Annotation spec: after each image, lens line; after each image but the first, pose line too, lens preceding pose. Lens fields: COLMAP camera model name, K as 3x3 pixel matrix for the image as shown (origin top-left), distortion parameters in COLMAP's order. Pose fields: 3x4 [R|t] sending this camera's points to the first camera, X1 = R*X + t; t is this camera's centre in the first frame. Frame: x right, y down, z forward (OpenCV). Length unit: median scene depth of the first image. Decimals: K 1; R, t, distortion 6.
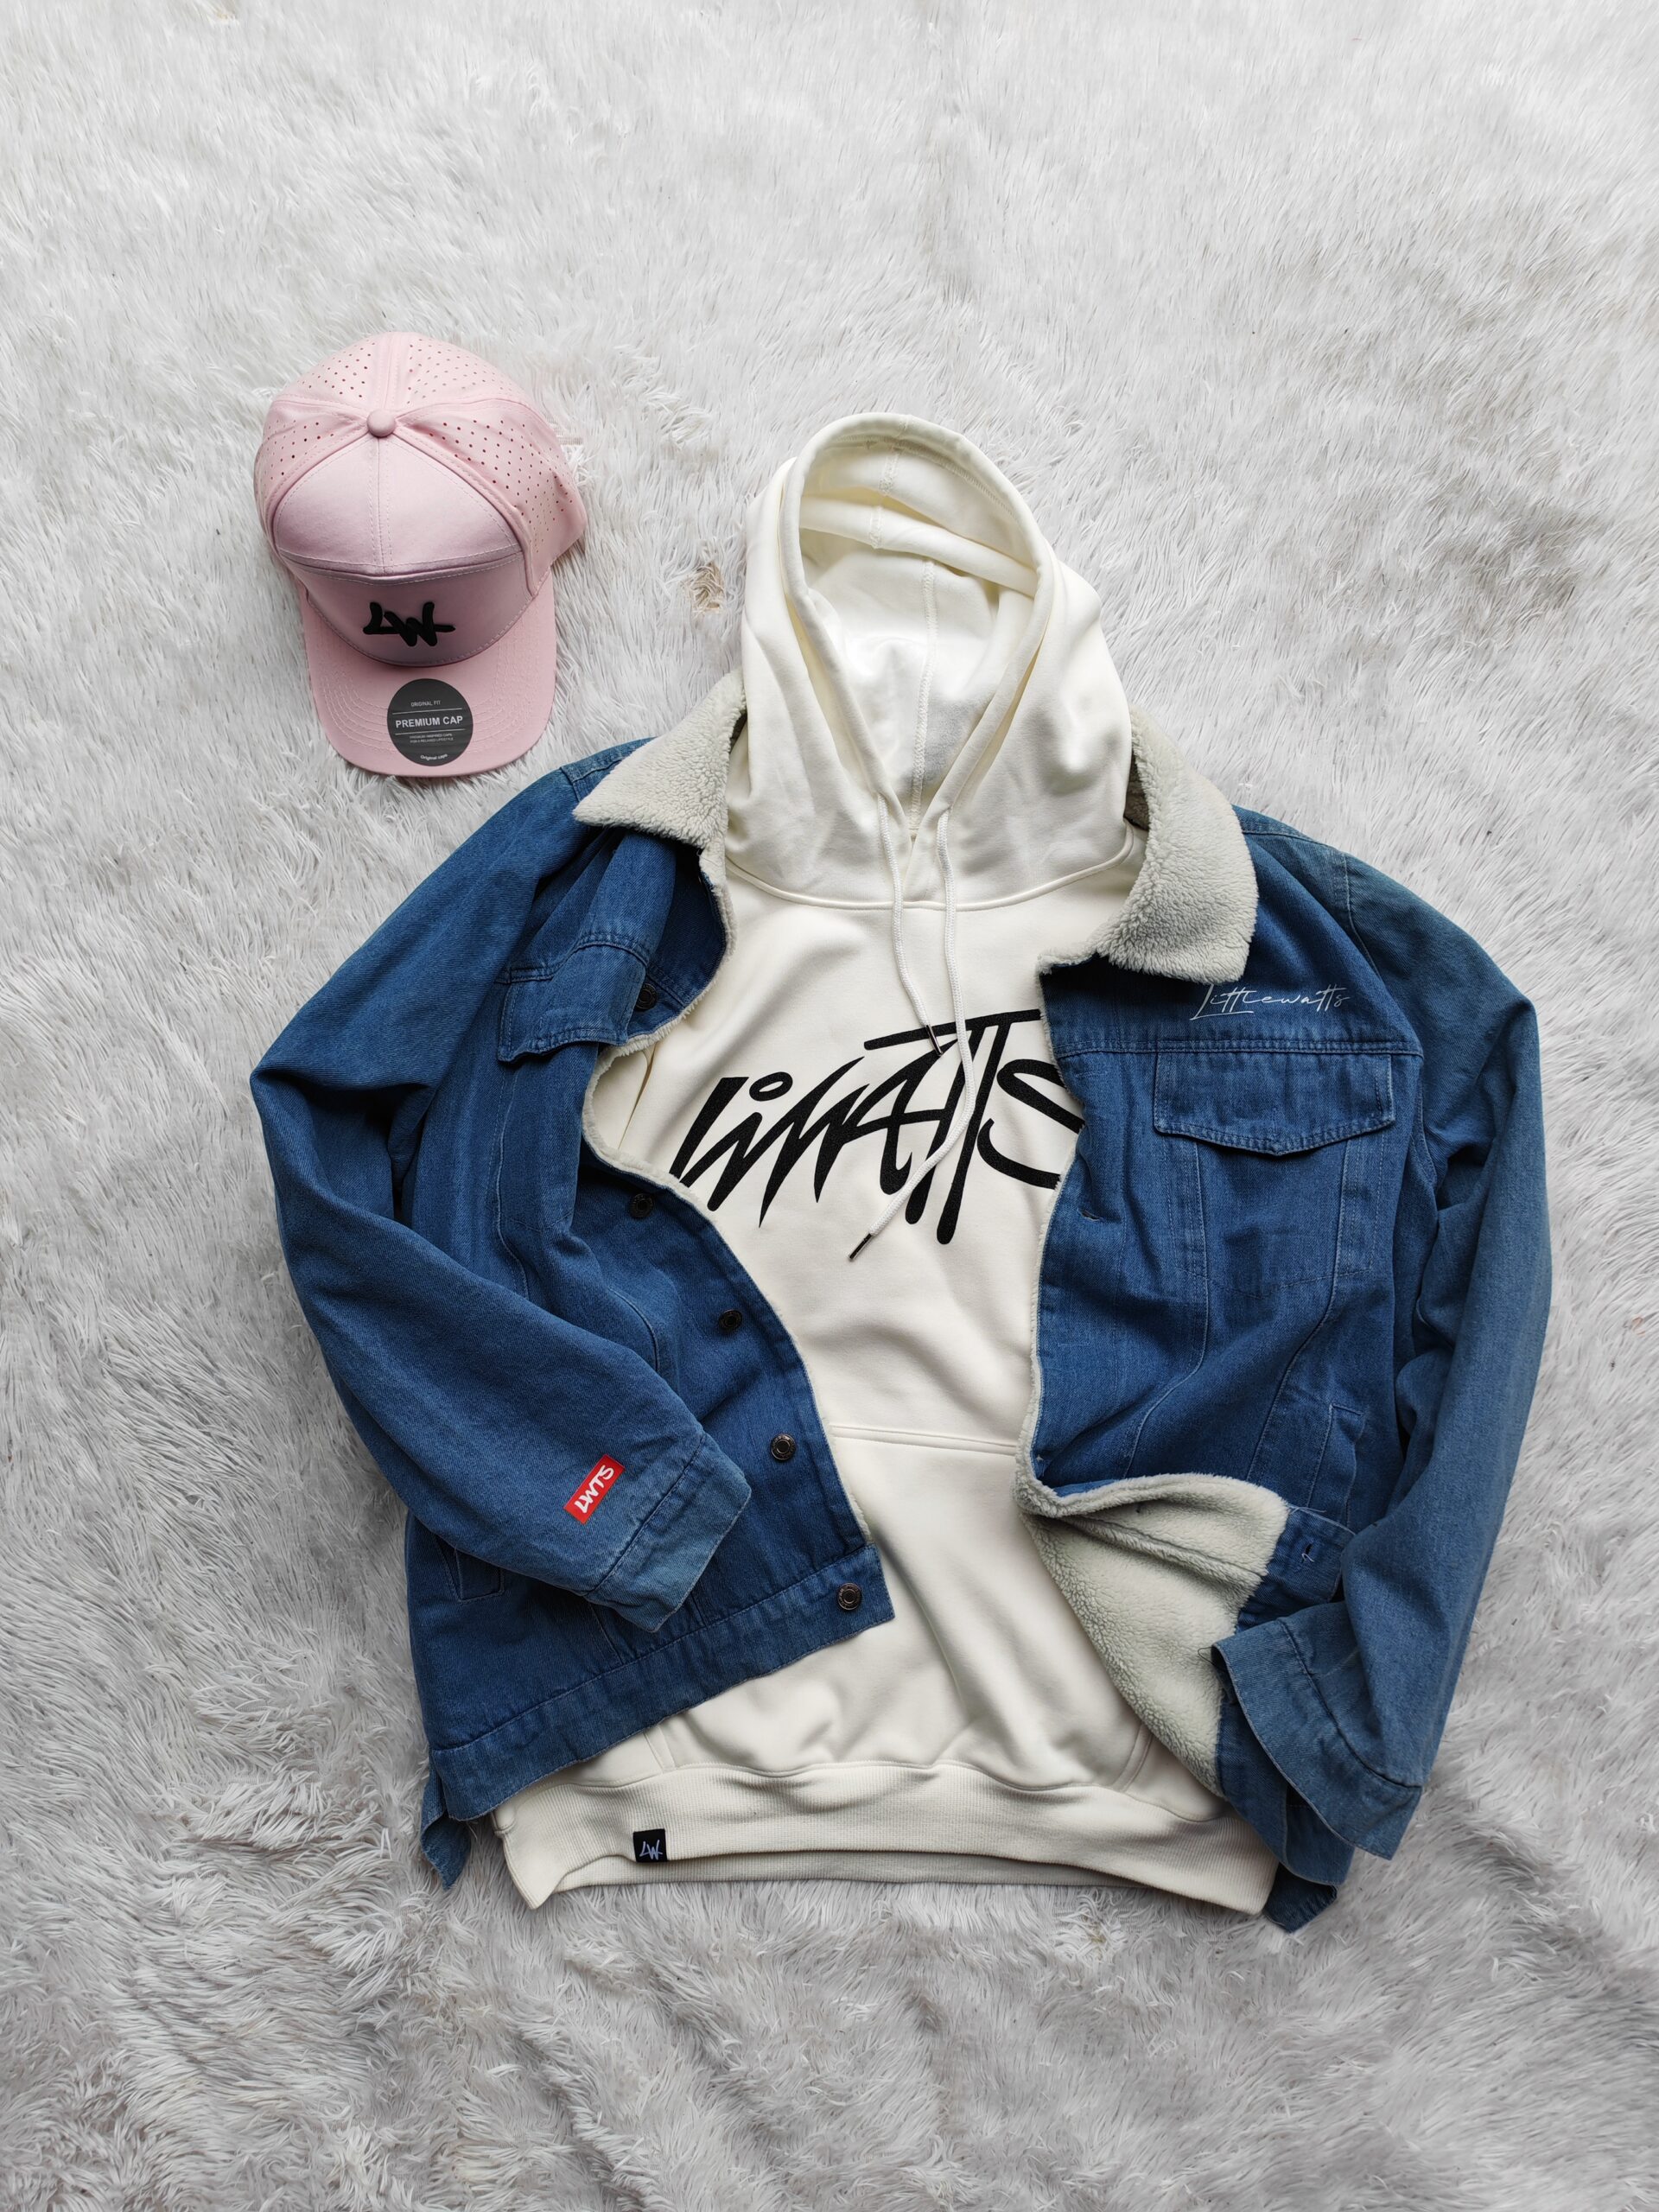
lens RADIAL K [[1483.1, 0, 839.0], [0, 1483.1, 1116.3], [0, 0, 1]] dist [0.002926, -0.018459]
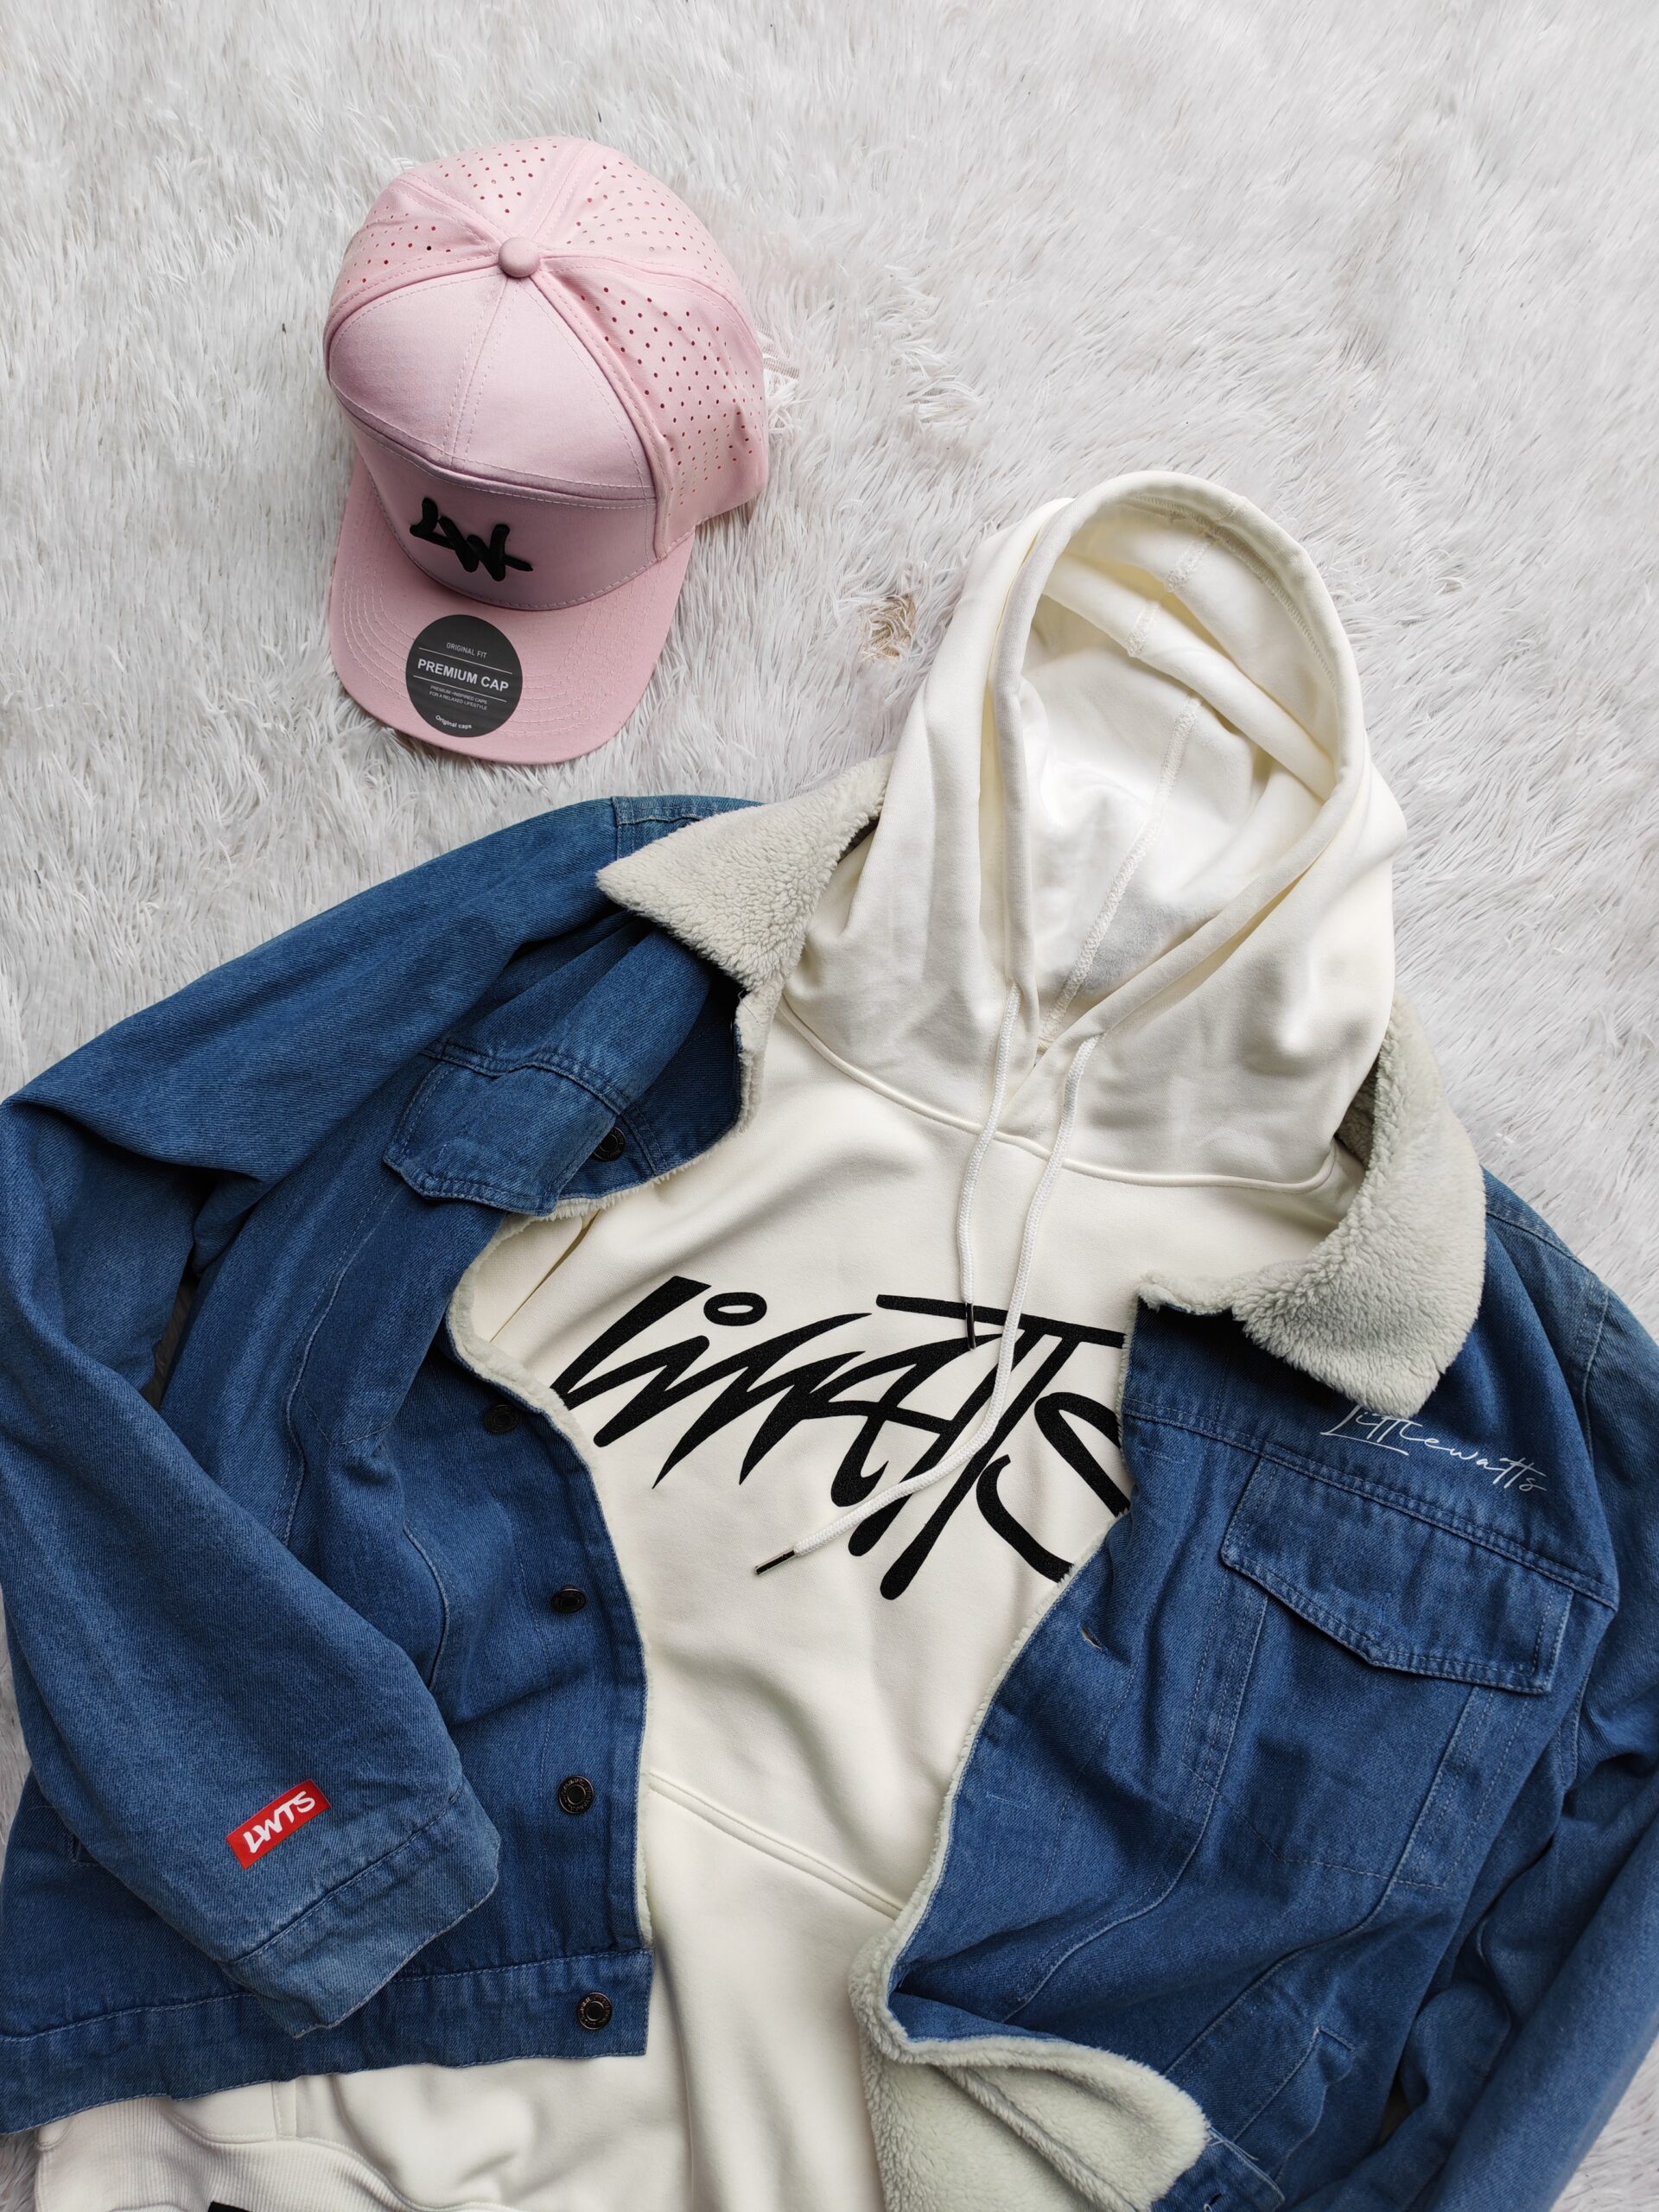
lens RADIAL K [[1483.1, 0, 840.7], [0, 1483.1, 1100.1], [0, 0, 1]] dist [0.002926, -0.018459]
pose [[0.938644, 0.344014, -0.024514, -0.015444], [-0.343560, 0.938897, 0.020931, -0.148439], [0.030217, -0.011225, 0.999480, 0.280060]]
